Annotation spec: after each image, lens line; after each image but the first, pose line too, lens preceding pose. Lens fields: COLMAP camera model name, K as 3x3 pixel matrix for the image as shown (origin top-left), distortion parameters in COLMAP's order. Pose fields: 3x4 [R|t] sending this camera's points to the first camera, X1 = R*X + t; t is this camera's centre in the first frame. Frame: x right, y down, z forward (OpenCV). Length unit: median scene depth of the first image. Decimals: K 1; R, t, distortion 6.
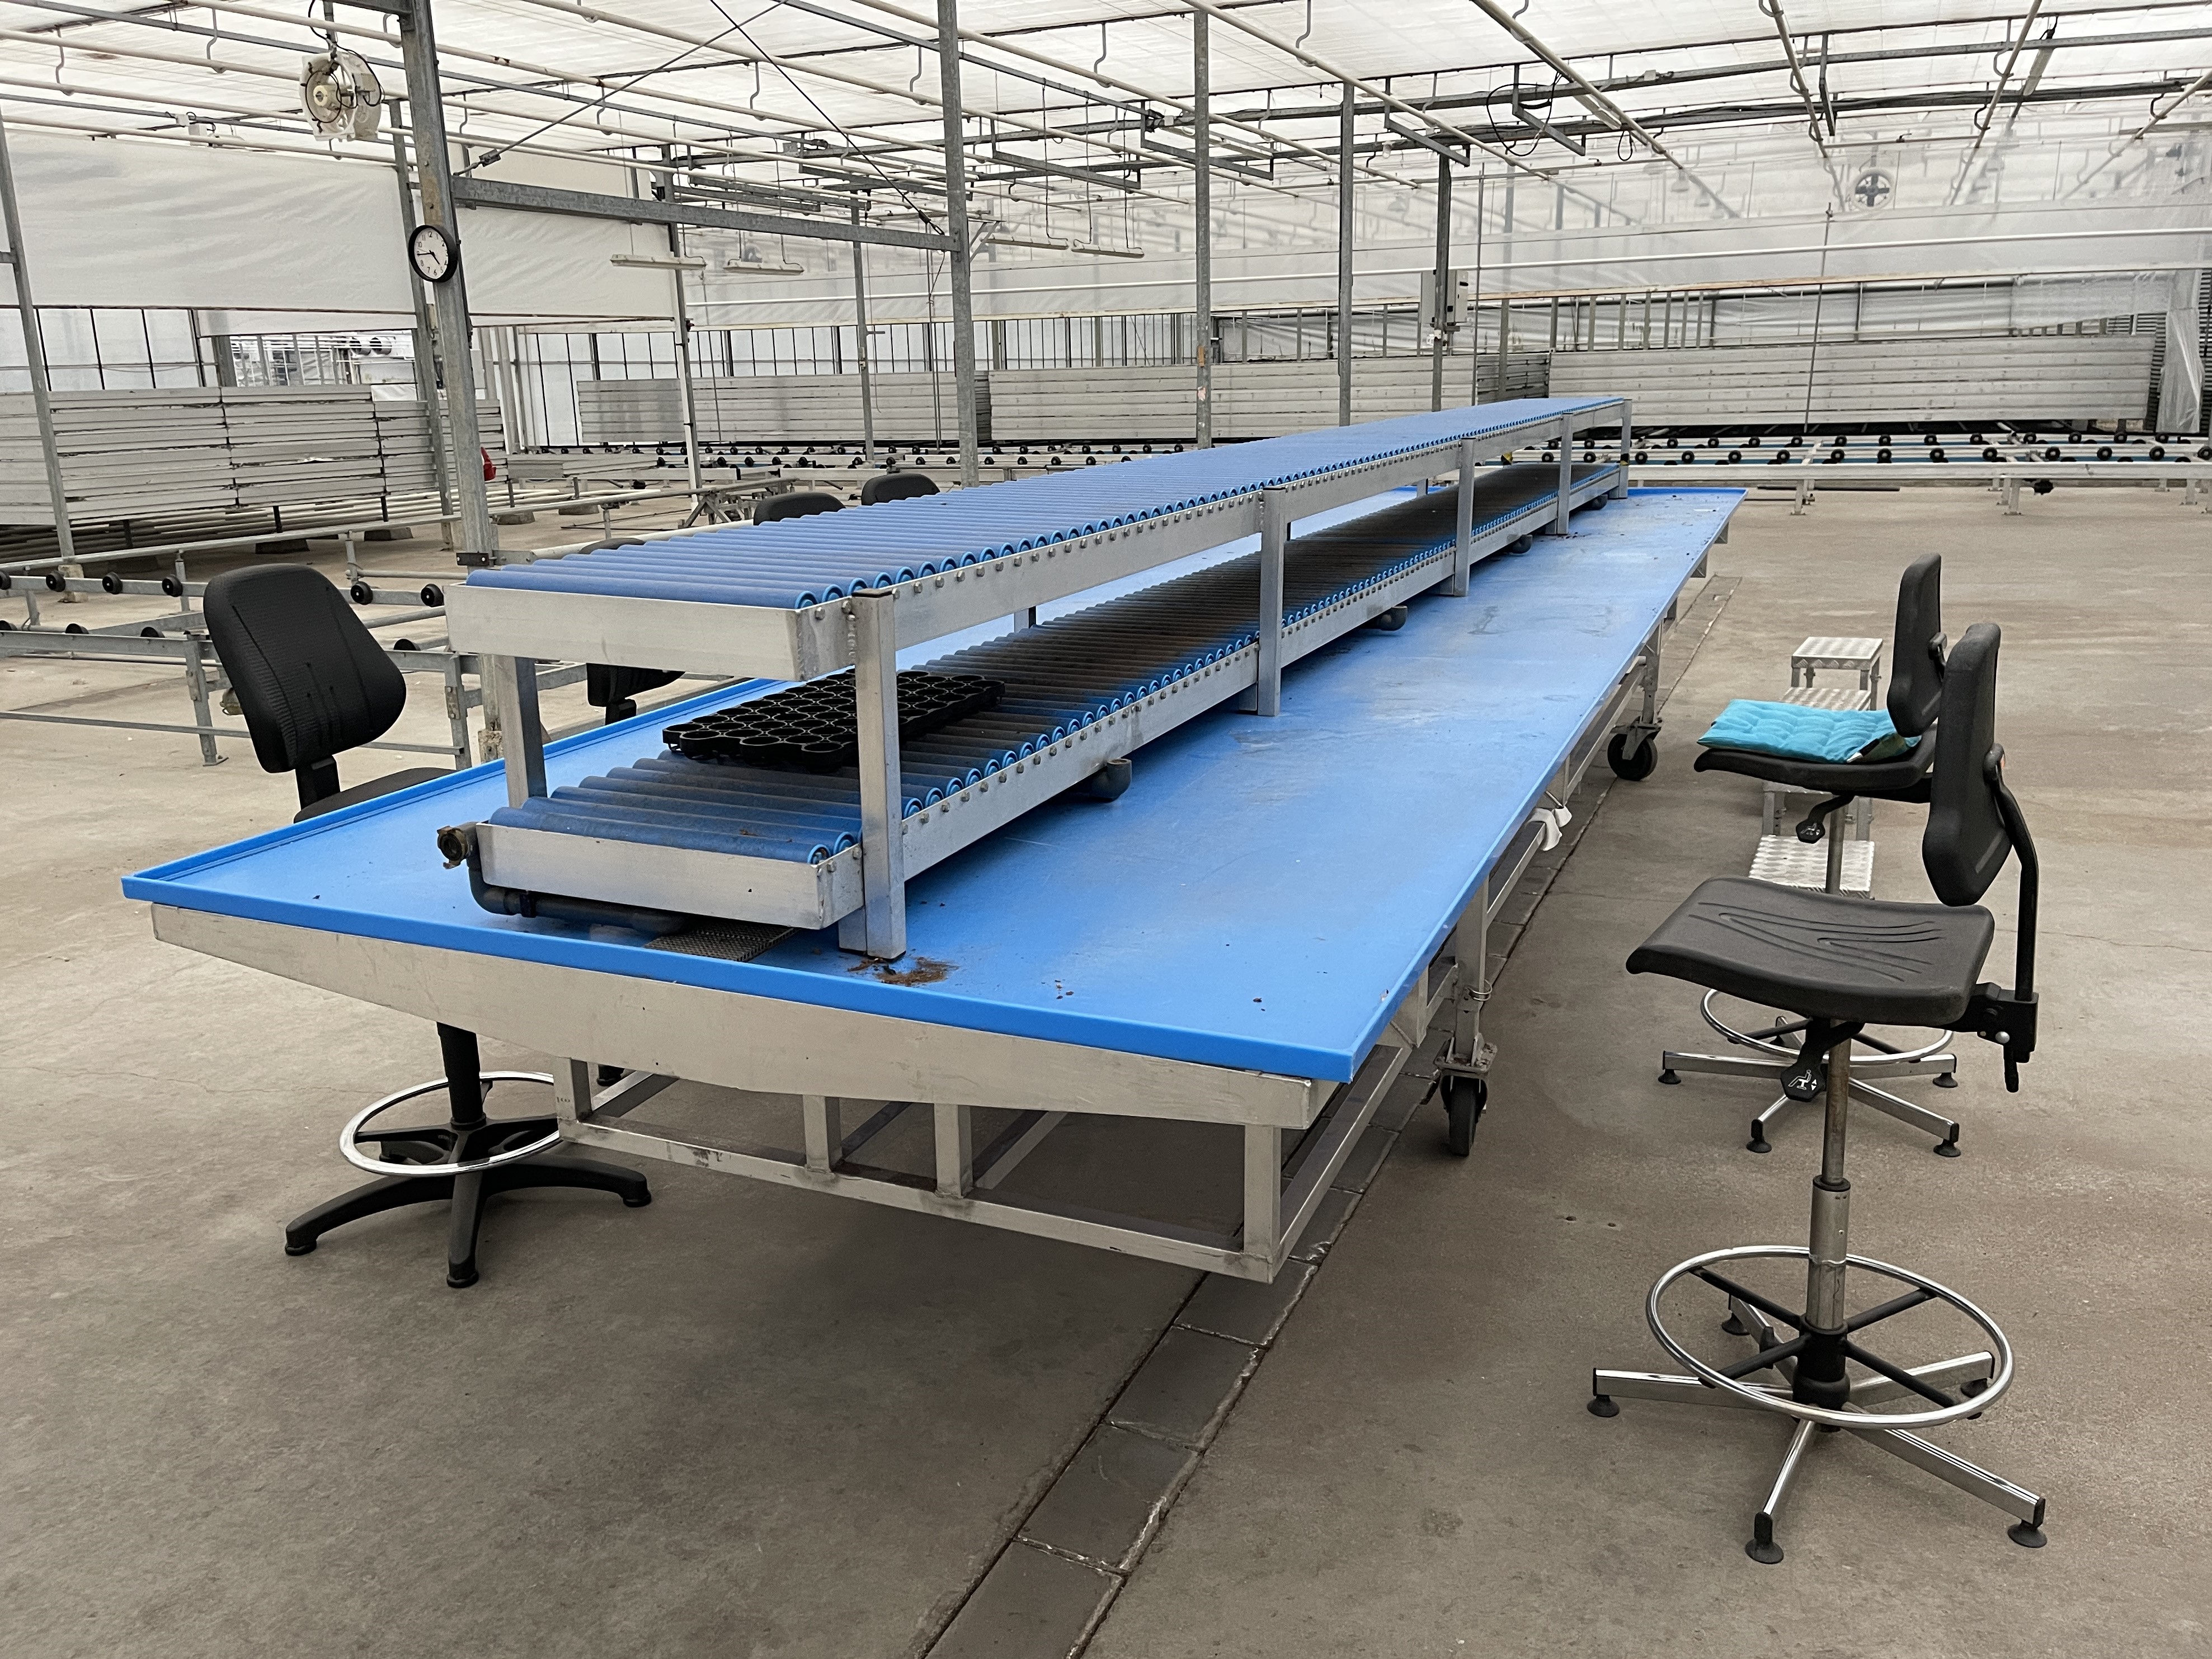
lens RADIAL K [[1700.3, 0, 1113.8], [0, 1700.3, 832.6], [0, 0, 1]] dist [0.069388, -0.097197]
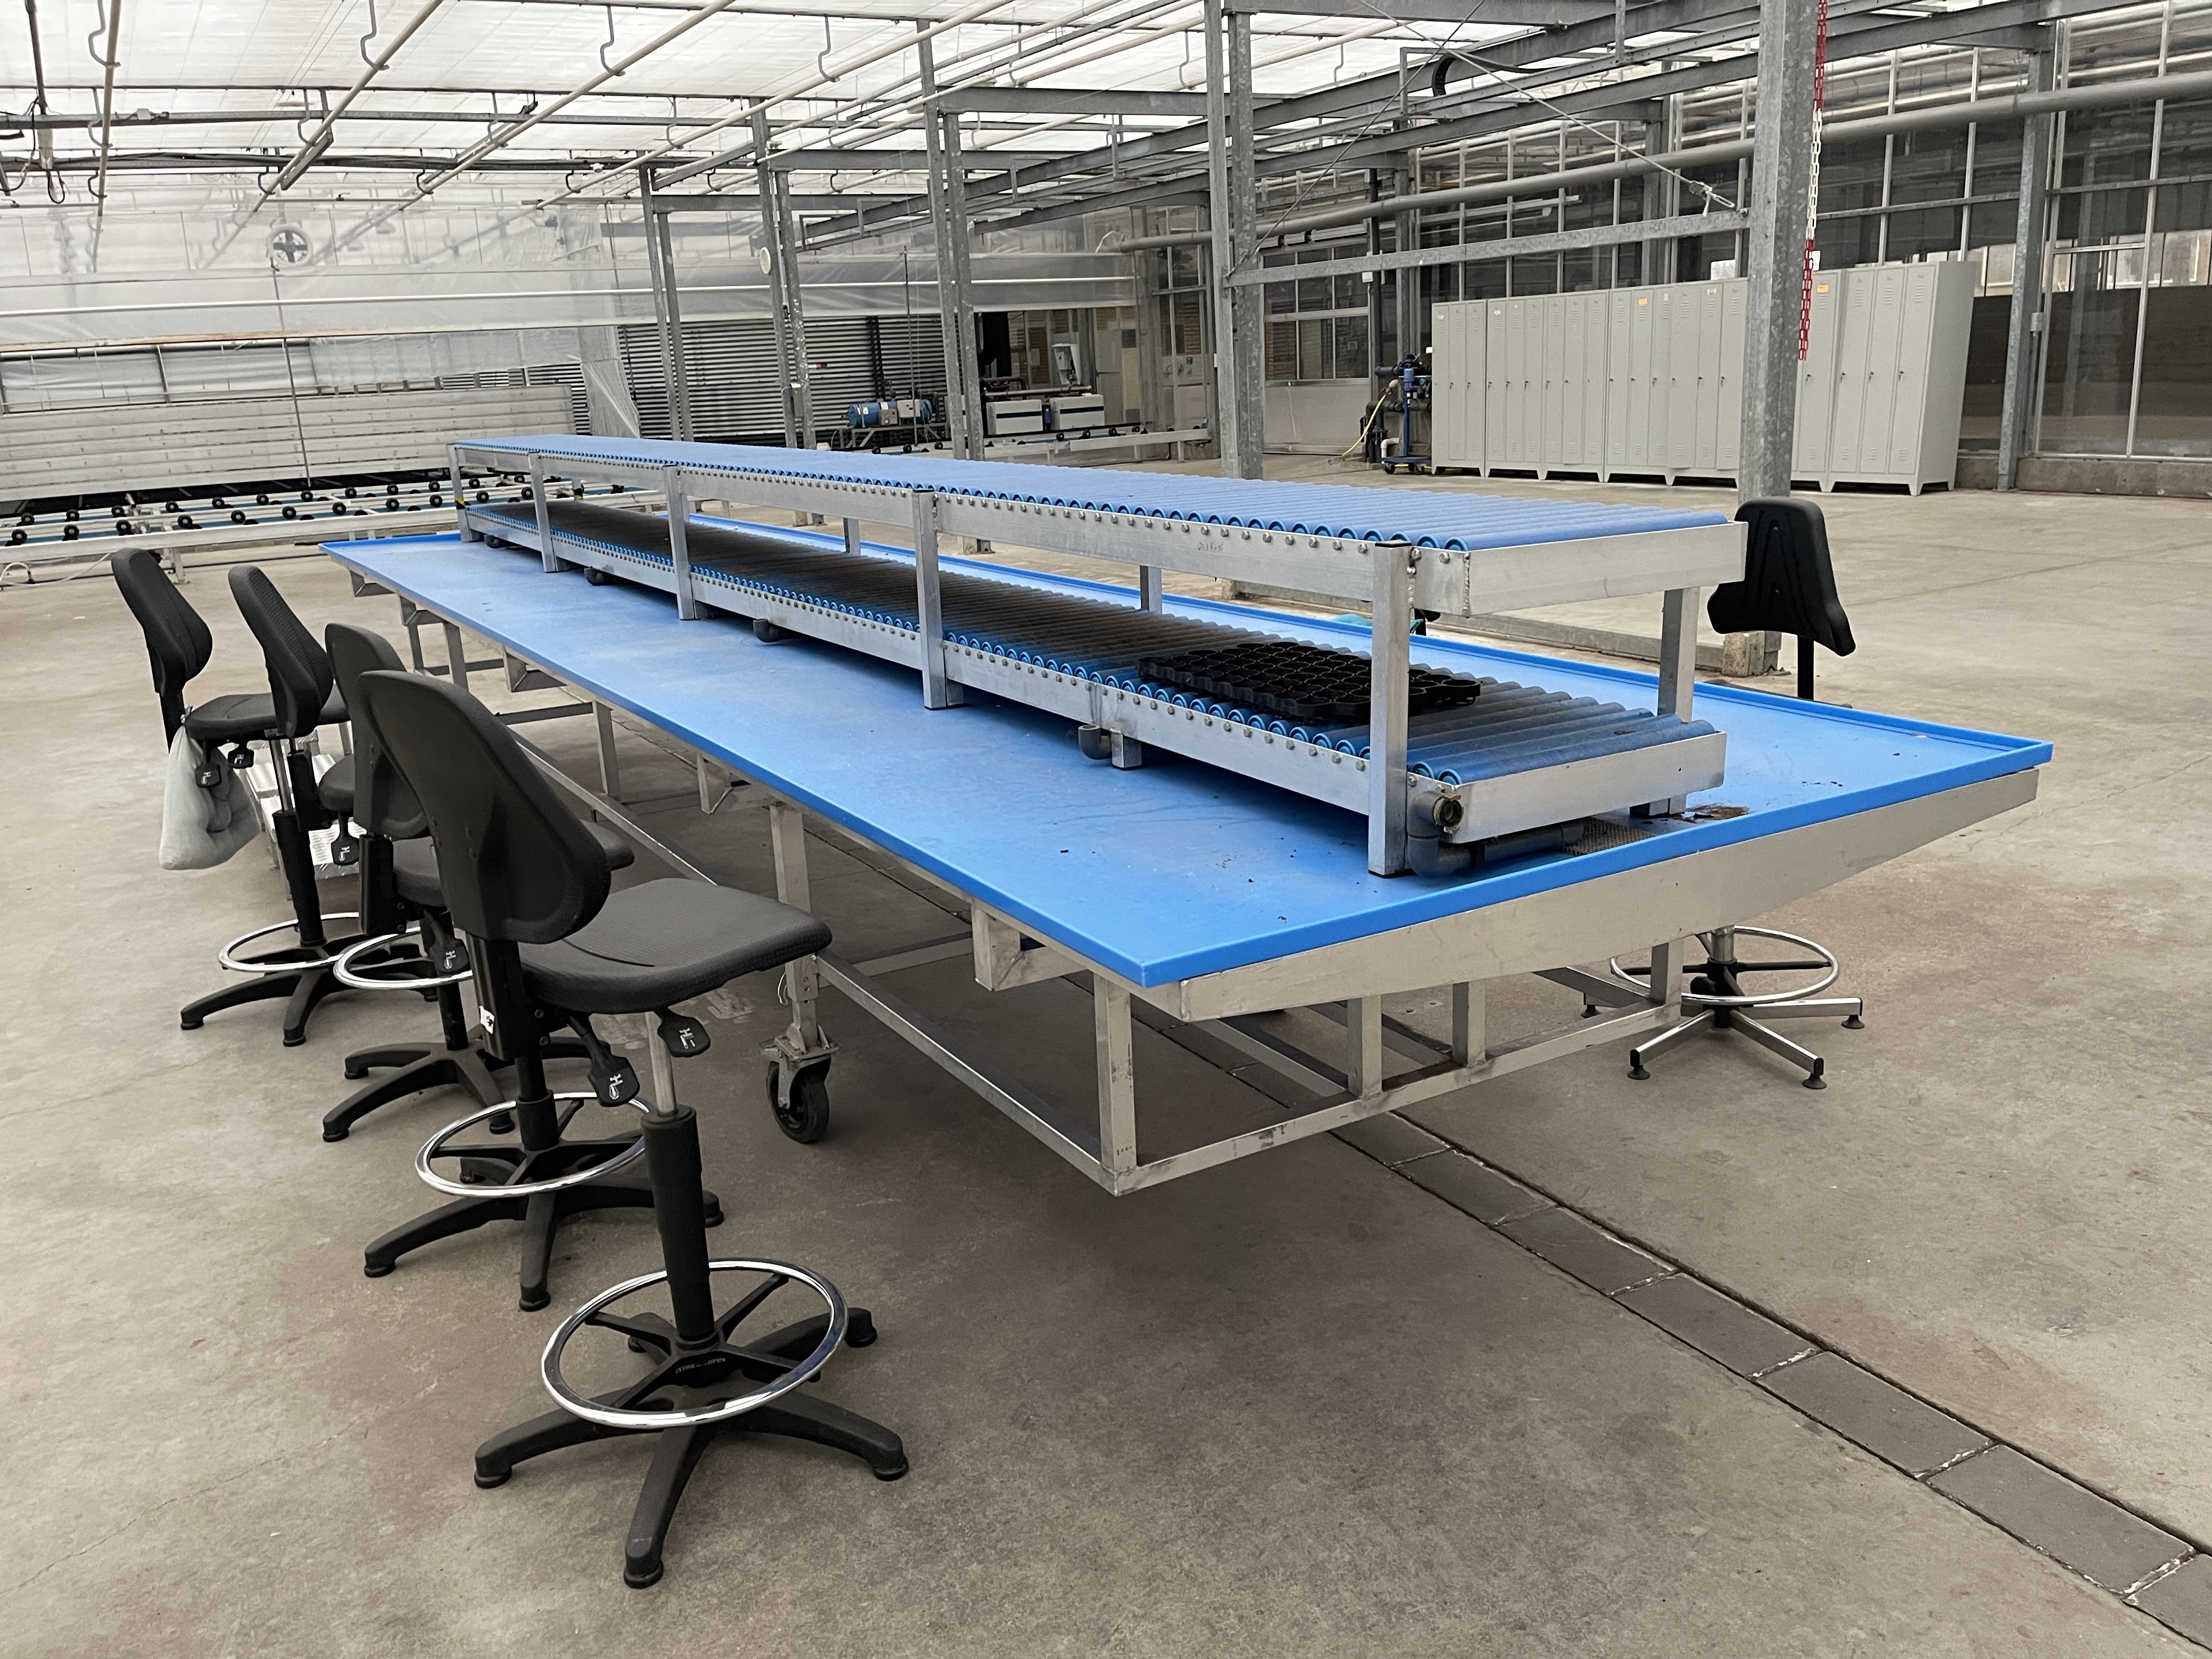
lens RADIAL K [[1700.0, 0, 1113.8], [0, 1700.0, 832.6], [0, 0, 1]] dist [0.069388, -0.097197]
pose [[0.588463, -0.223827, 0.776925, -0.253781], [0.250054, 0.964190, 0.088379, -0.023320], [-0.768885, 0.142266, 0.623359, 0.101981]]
